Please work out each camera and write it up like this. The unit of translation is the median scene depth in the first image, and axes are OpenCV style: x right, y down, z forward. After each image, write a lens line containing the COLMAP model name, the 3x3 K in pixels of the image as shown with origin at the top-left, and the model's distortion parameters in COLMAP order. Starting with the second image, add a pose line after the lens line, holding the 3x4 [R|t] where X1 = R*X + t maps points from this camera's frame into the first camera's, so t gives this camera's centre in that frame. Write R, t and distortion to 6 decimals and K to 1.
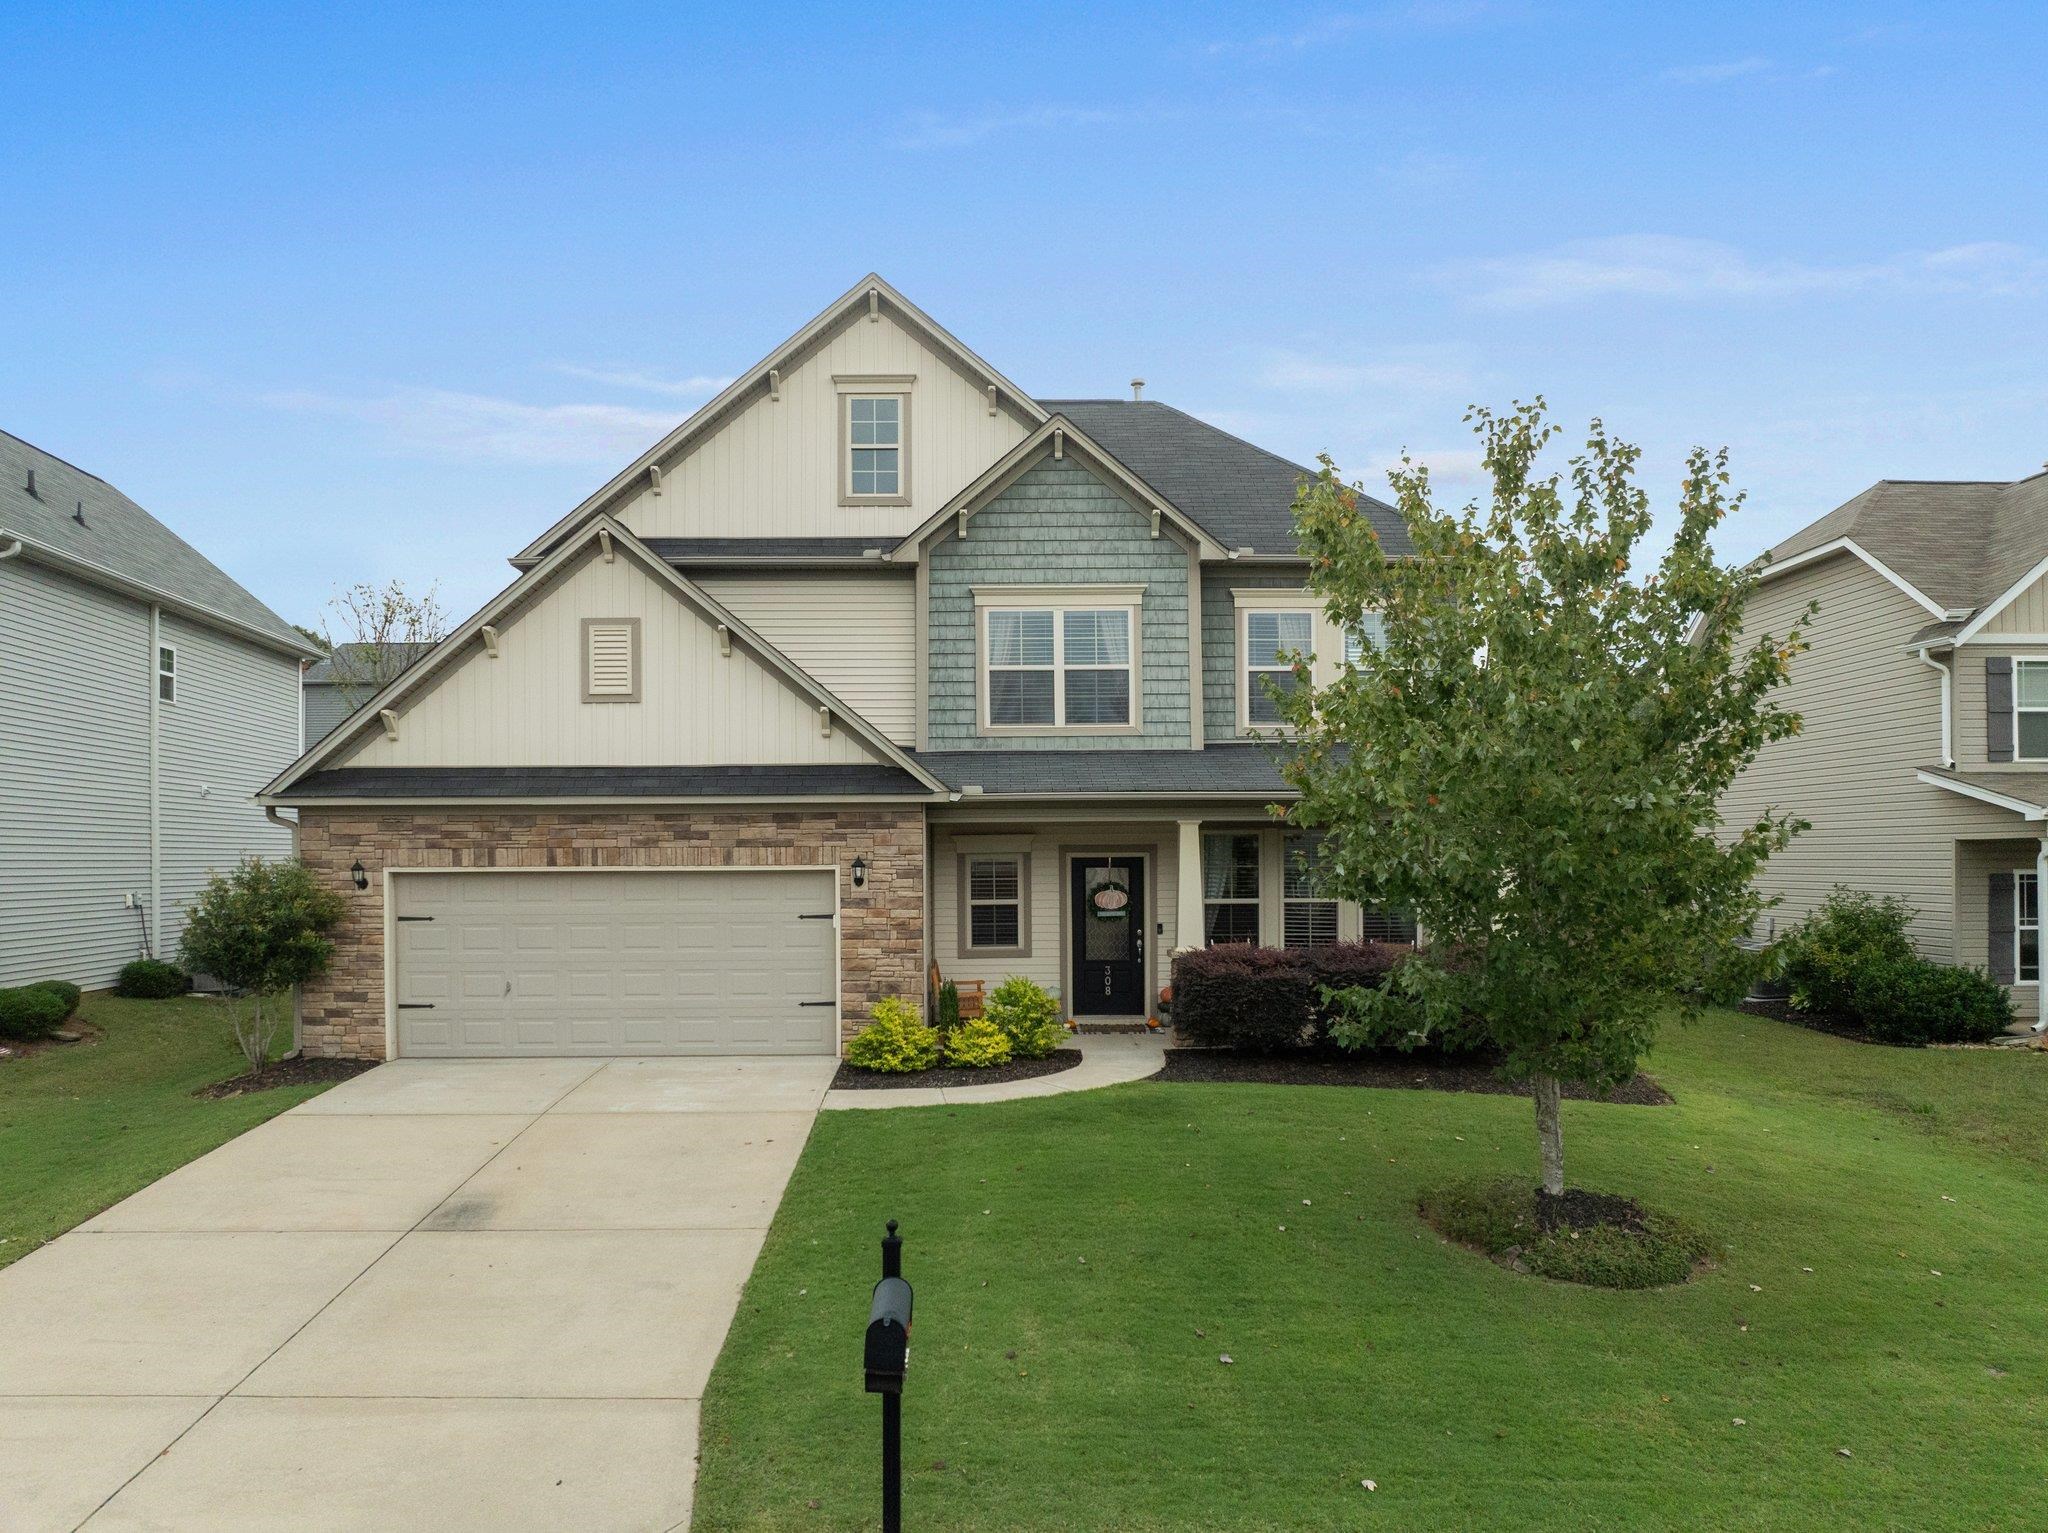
lens RADIAL K [[1509.5, 0, 1018.8], [0, 1509.5, 837.9], [0, 0, 1]] dist [-0.046401, 0.001097]
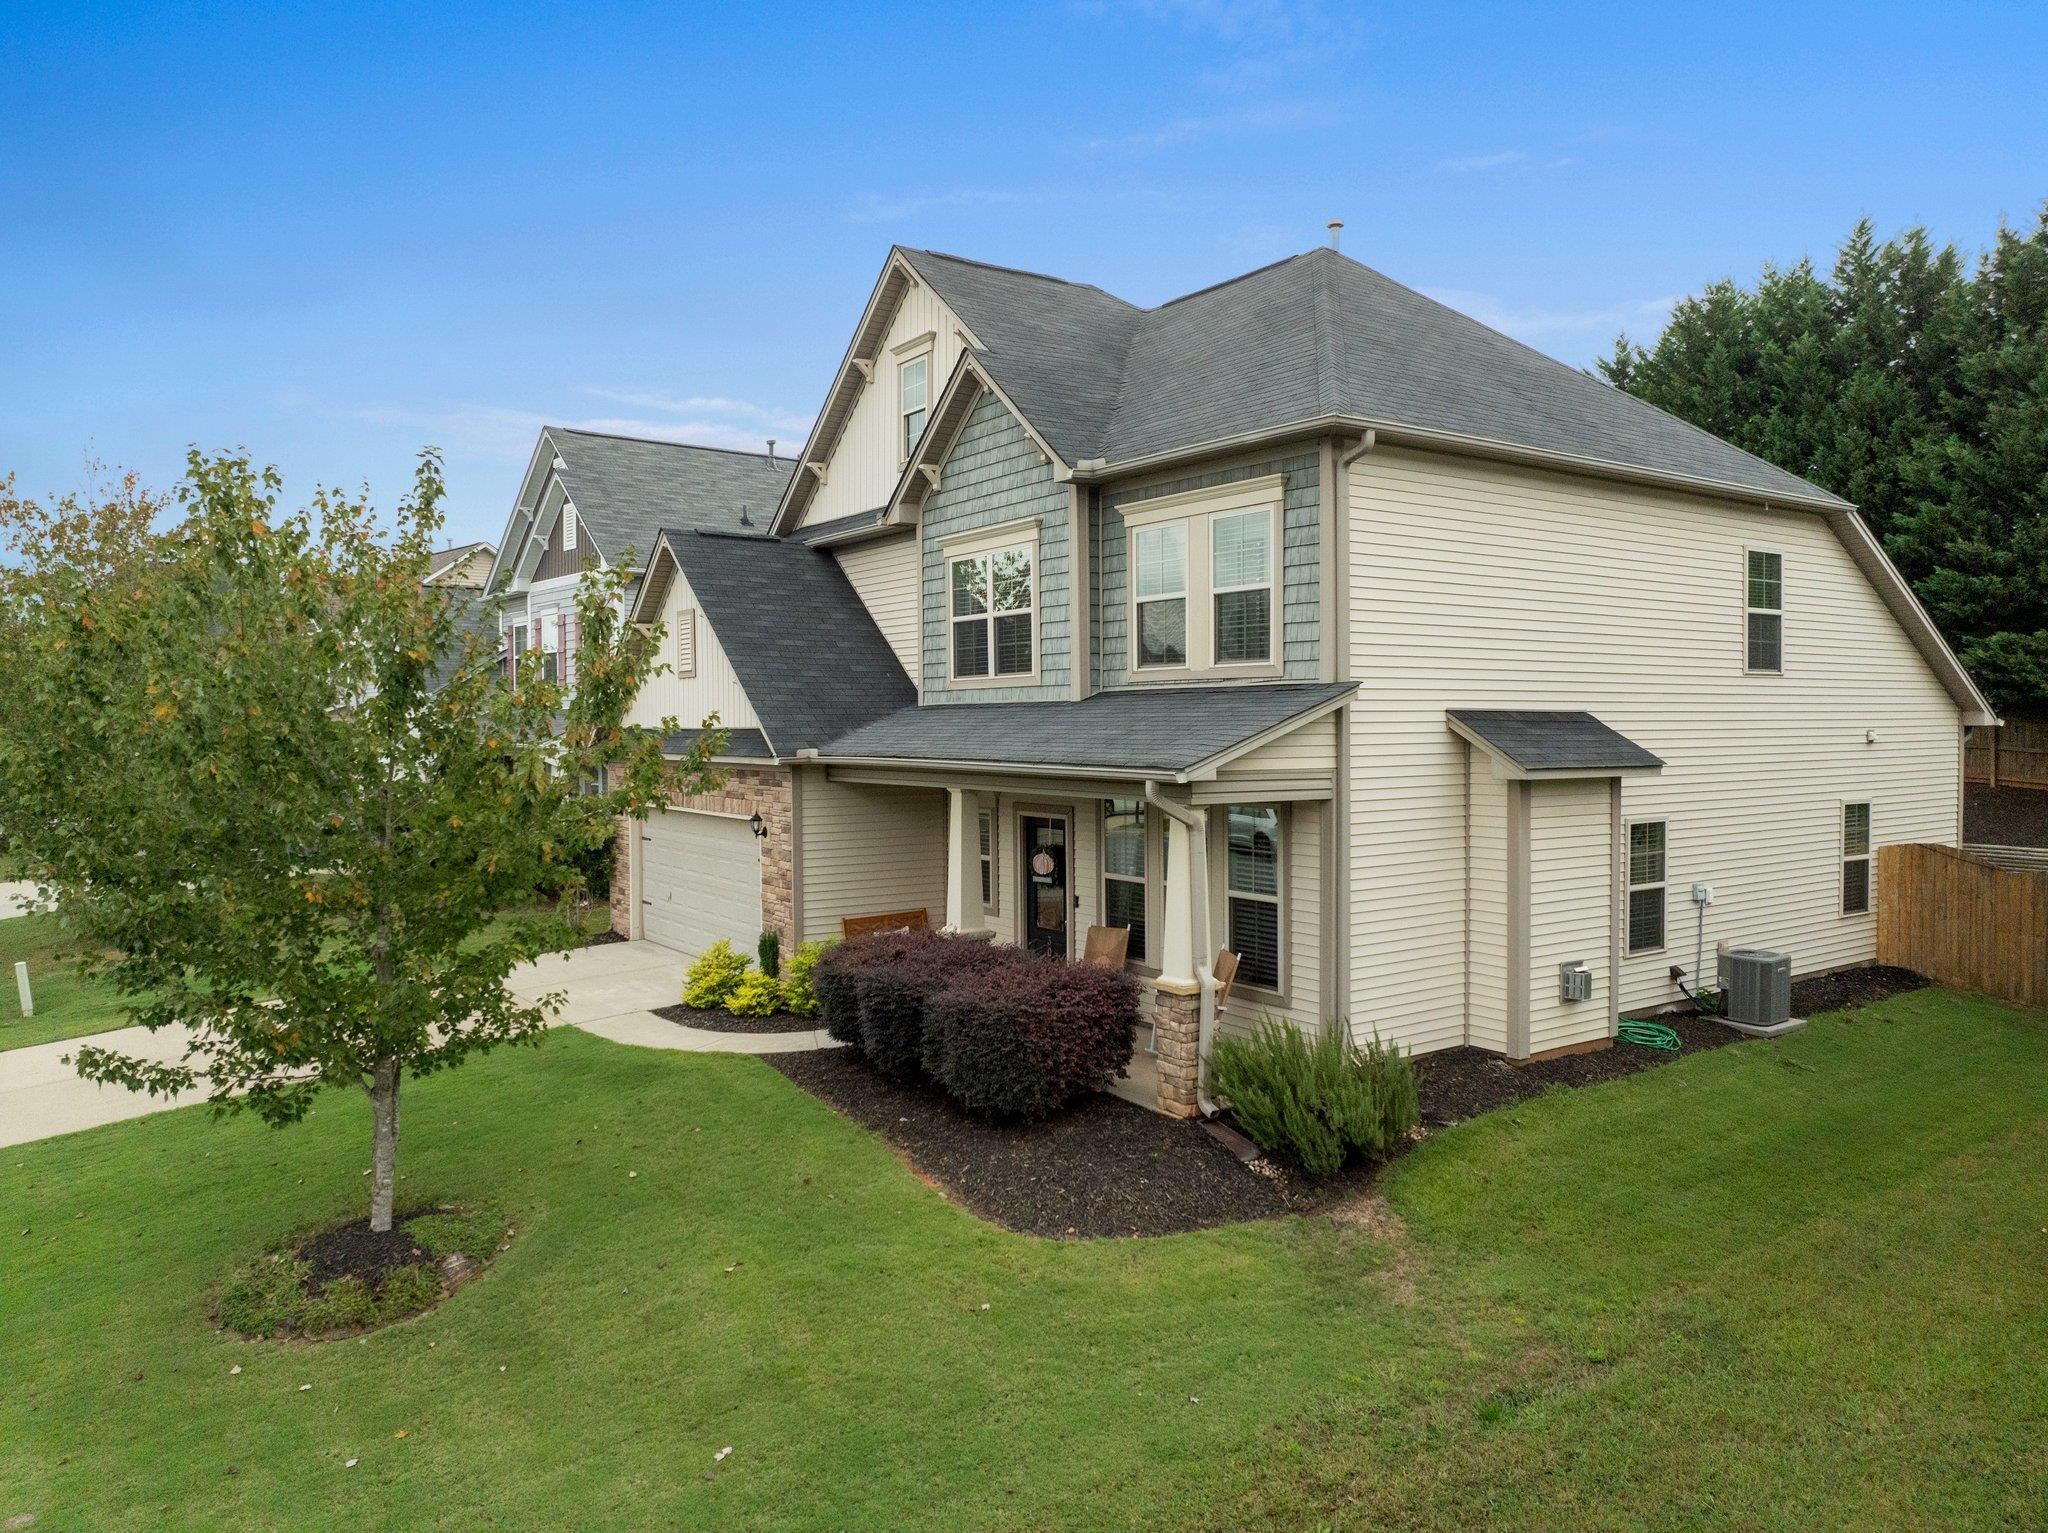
lens RADIAL K [[1475.3, 0, 1024.0], [0, 1475.3, 766.5], [0, 0, 1]] dist [-0.041608, -0.000234]
pose [[0.541184, 0.025888, -0.840506, 0.906200], [0.005055, 0.999408, 0.034037, -0.055229], [0.840889, -0.022669, 0.540733, 0.574357]]
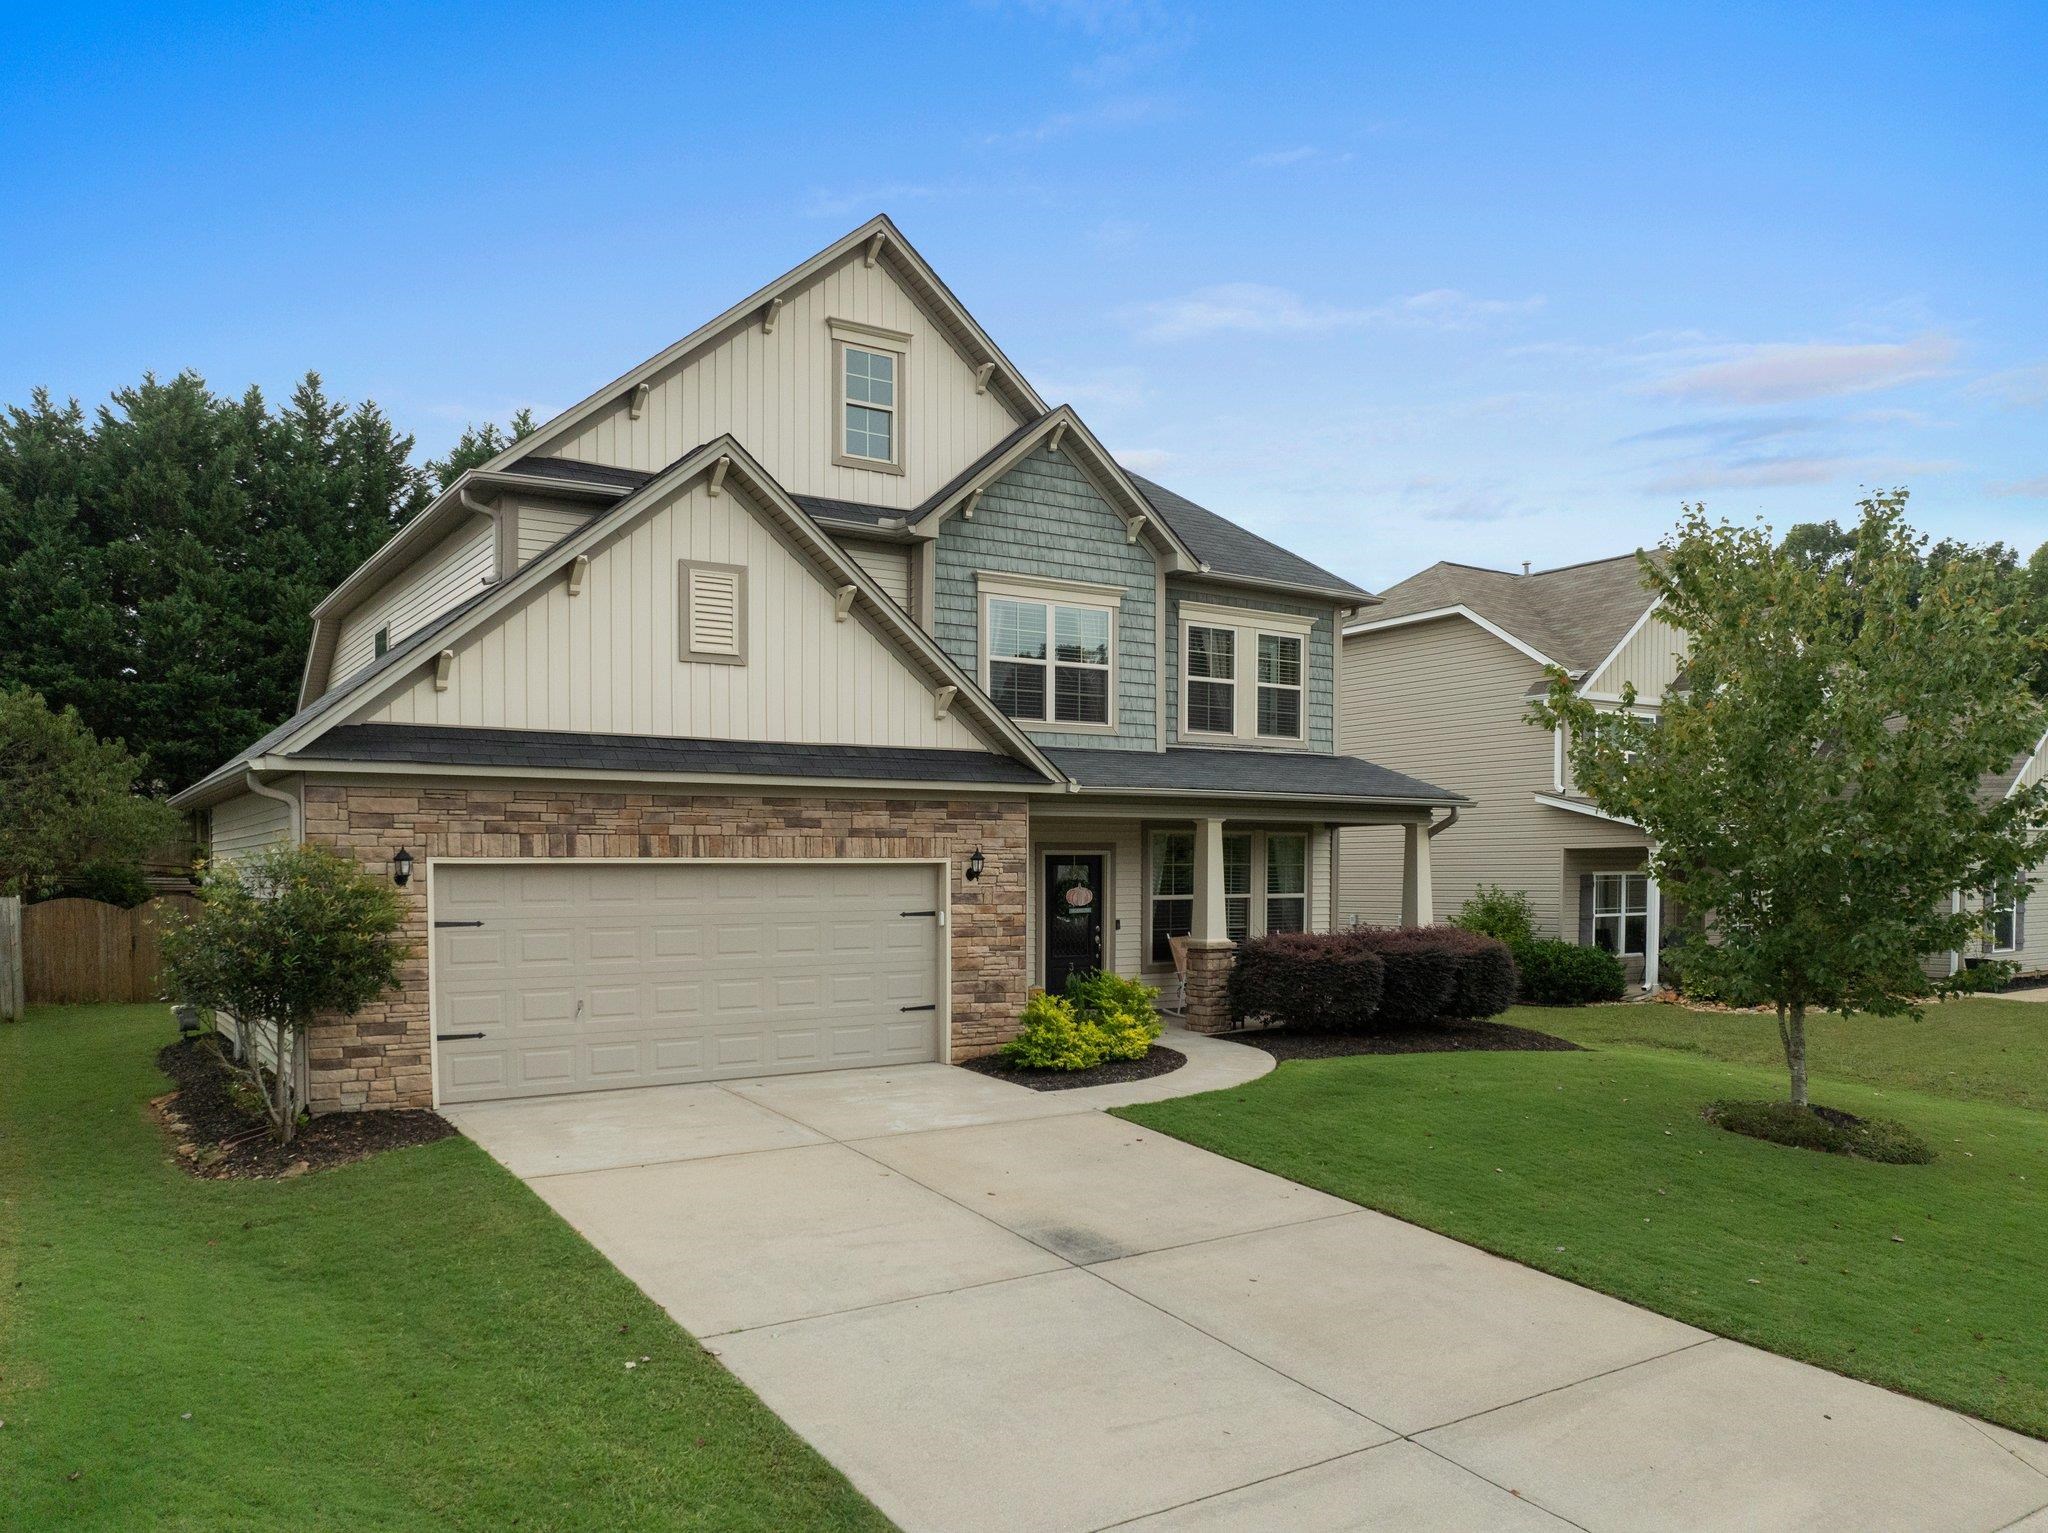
lens RADIAL K [[1493.1, 0, 1079.0], [0, 1493.1, 918.1], [0, 0, 1]] dist [-0.039840, -0.000788]
pose [[0.833848, -0.014932, 0.551792, -0.557558], [-0.007720, 0.999221, 0.038706, 0.018670], [-0.551940, -0.036535, 0.833083, 0.184265]]
